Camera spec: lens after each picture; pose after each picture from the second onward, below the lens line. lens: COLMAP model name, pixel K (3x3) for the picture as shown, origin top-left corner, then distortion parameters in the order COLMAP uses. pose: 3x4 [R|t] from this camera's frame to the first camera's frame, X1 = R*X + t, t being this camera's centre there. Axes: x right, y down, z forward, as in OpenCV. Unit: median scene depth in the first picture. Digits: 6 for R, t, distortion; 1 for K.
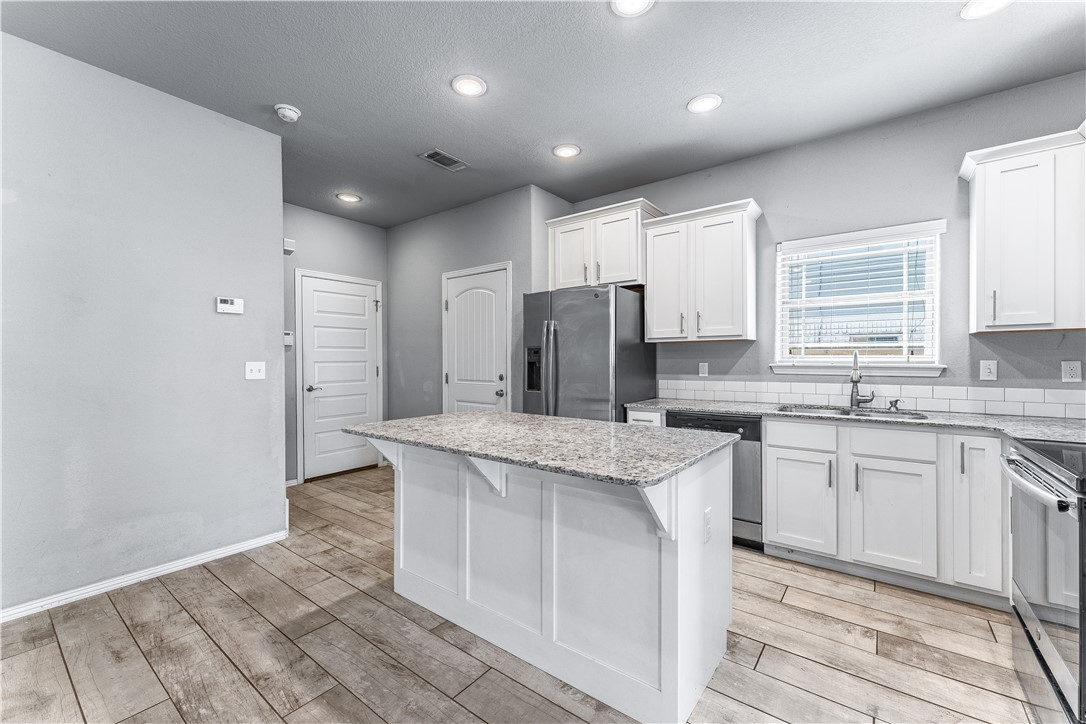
lens RADIAL K [[442.9, 0, 554.1], [0, 442.9, 363.2], [0, 0, 1]] dist [-0.000464, 0.000410]
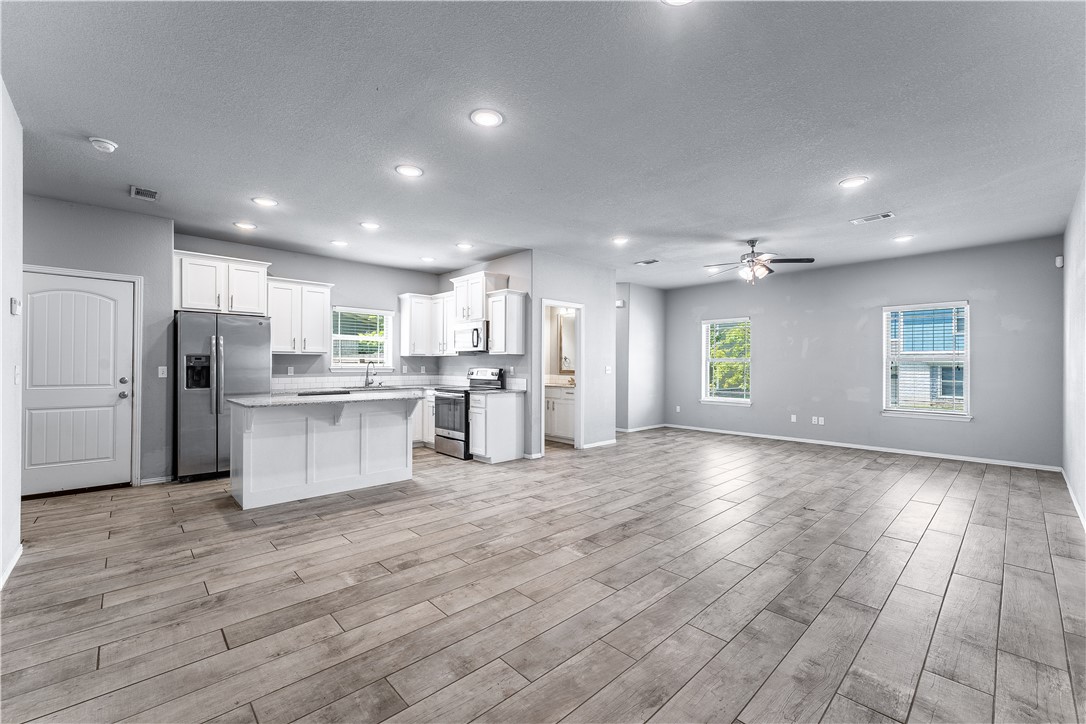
lens RADIAL K [[442.9, 0, 539.1], [0, 442.9, 363.6], [0, 0, 1]] dist [-0.000464, 0.000410]
pose [[0.177224, 0.006595, 0.984148, -1.233109], [0.002468, 0.999971, -0.007146, 0.001081], [-0.984167, 0.003695, 0.177203, -0.237146]]
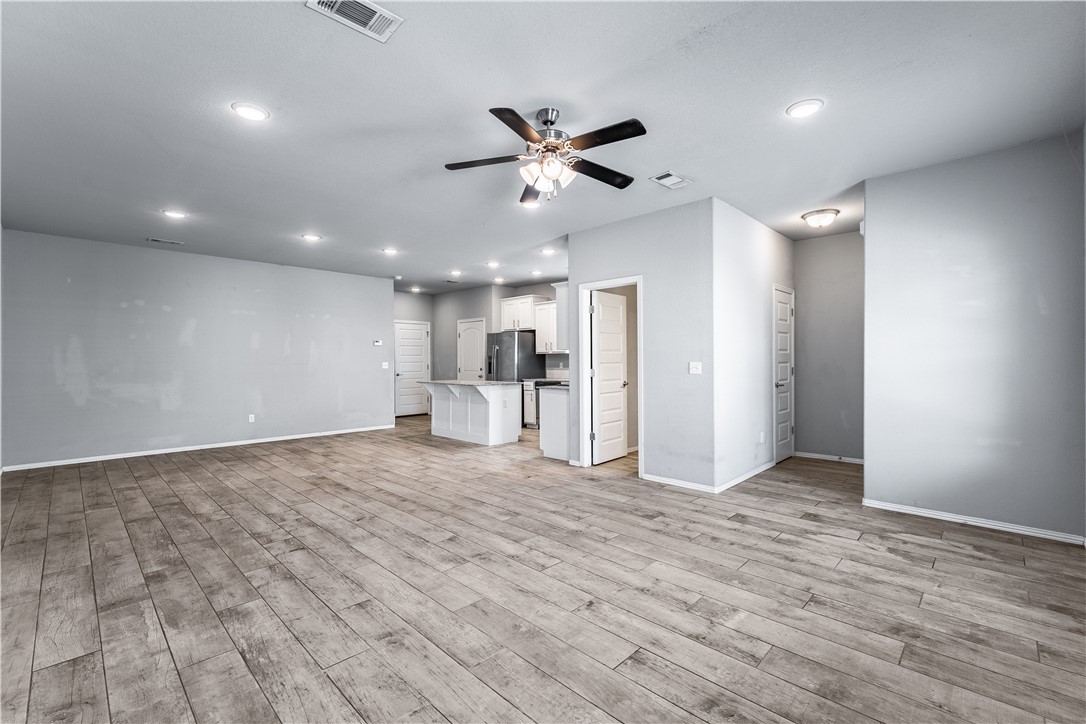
lens RADIAL K [[477.4, 0, 554.1], [0, 477.4, 353.4], [0, 0, 1]] dist [0.000699, -0.000668]
pose [[0.991687, -0.002499, -0.128651, 0.673052], [-0.000205, 0.999779, -0.021002, 0.004049], [0.128675, 0.020854, 0.991468, -1.616108]]
